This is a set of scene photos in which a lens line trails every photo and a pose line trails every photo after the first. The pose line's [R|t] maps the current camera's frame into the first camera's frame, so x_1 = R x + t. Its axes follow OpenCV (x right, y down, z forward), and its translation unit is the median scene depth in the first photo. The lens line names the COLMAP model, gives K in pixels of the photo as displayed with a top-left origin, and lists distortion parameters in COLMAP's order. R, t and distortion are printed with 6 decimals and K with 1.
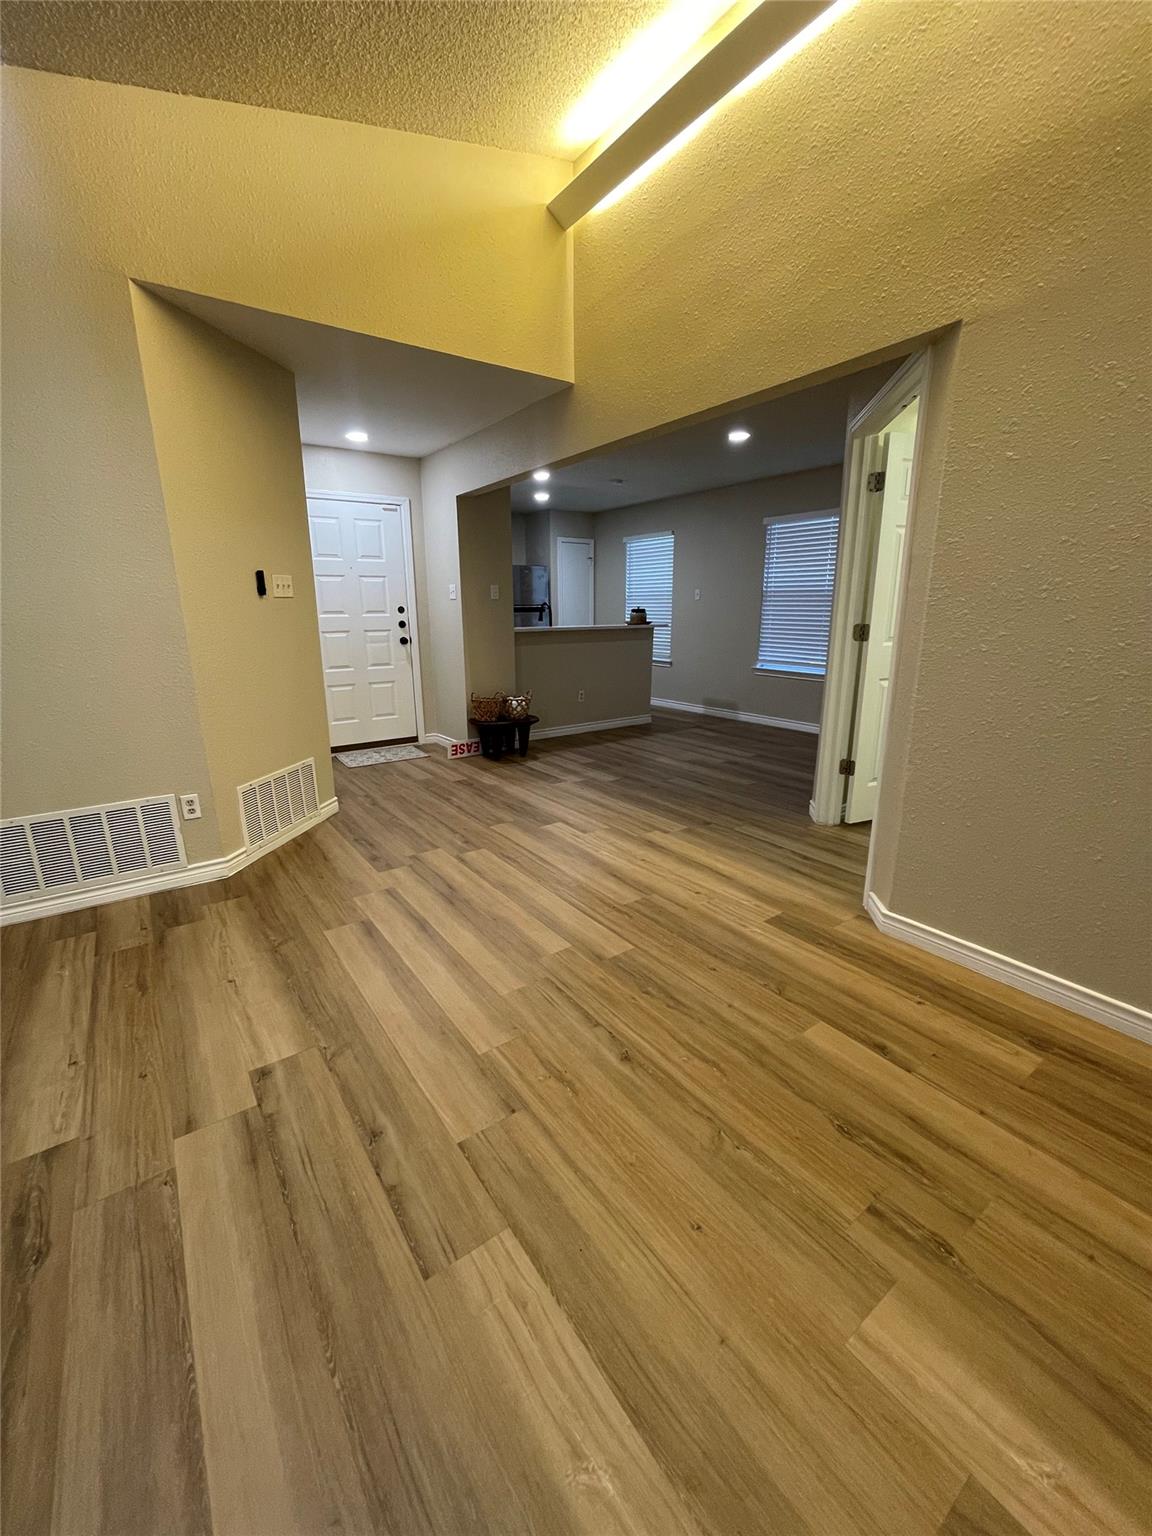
lens RADIAL K [[616.2, 0, 577.5], [0, 616.2, 763.9], [0, 0, 1]] dist [-0.004402, 0.000368]
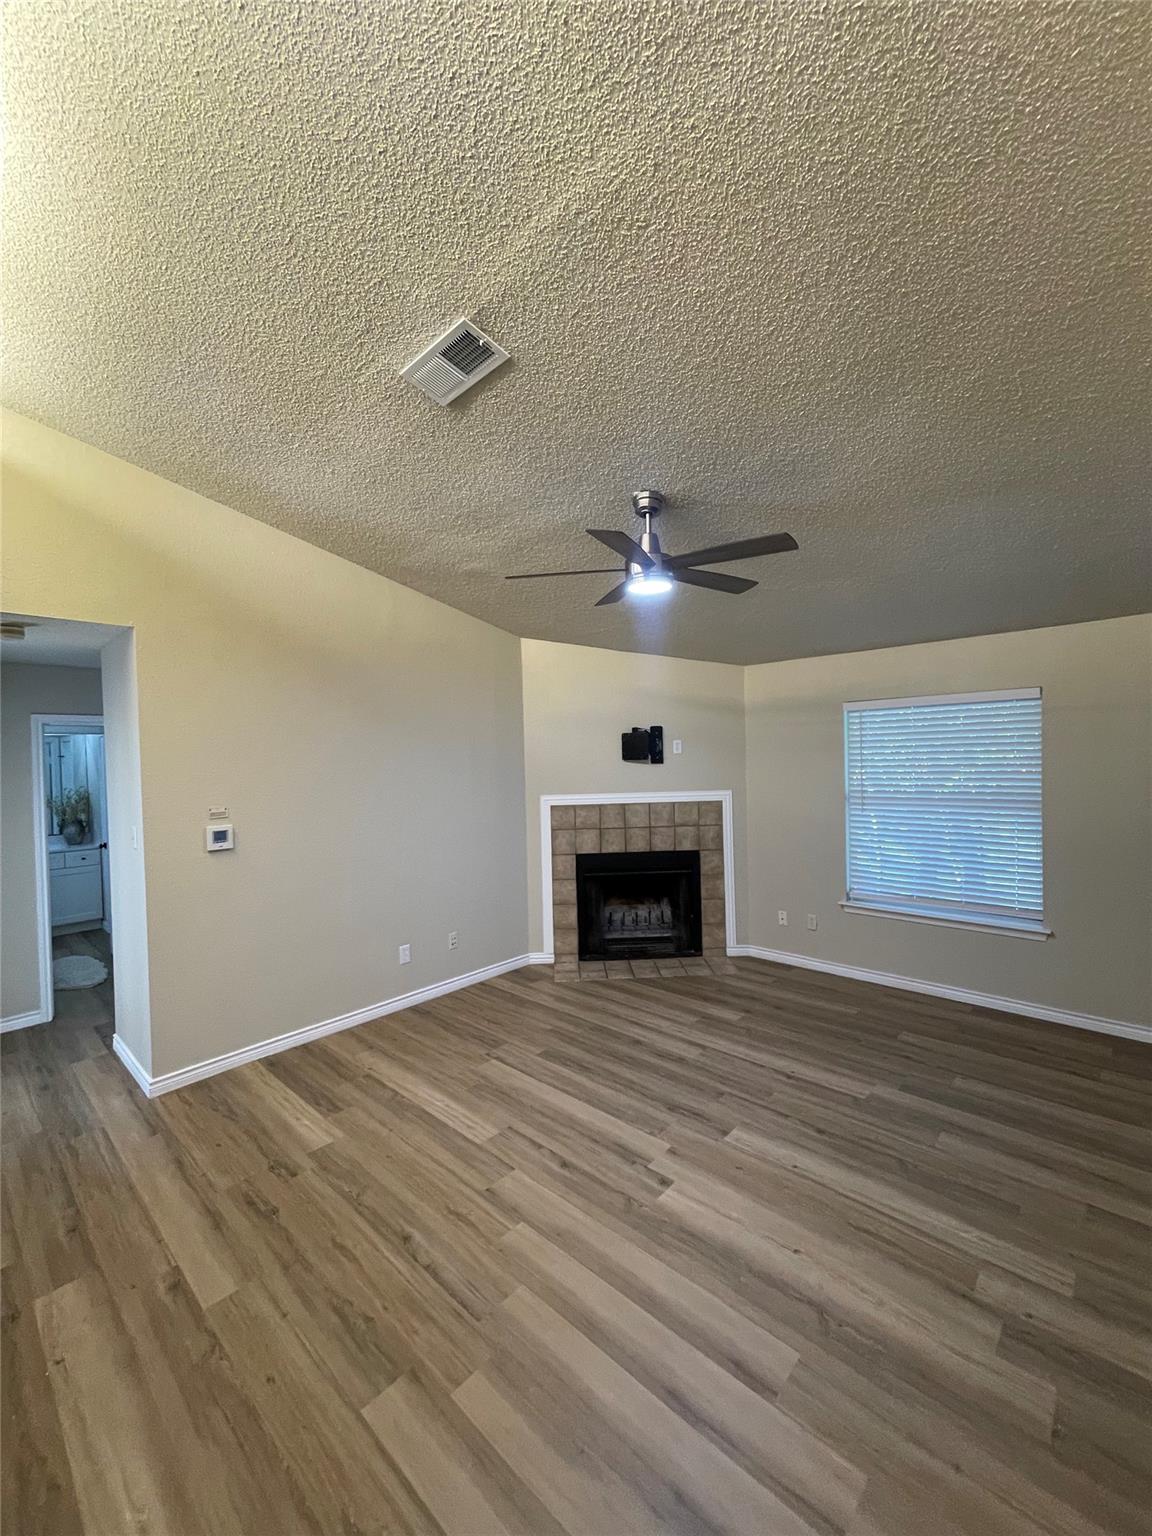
lens RADIAL K [[616.2, 0, 575.8], [0, 616.2, 759.6], [0, 0, 1]] dist [-0.004402, 0.000368]
pose [[-0.979964, 0.032427, -0.196518, -0.034134], [-0.018896, 0.967072, 0.253802, -0.585235], [0.198277, 0.252430, -0.947082, 1.459568]]
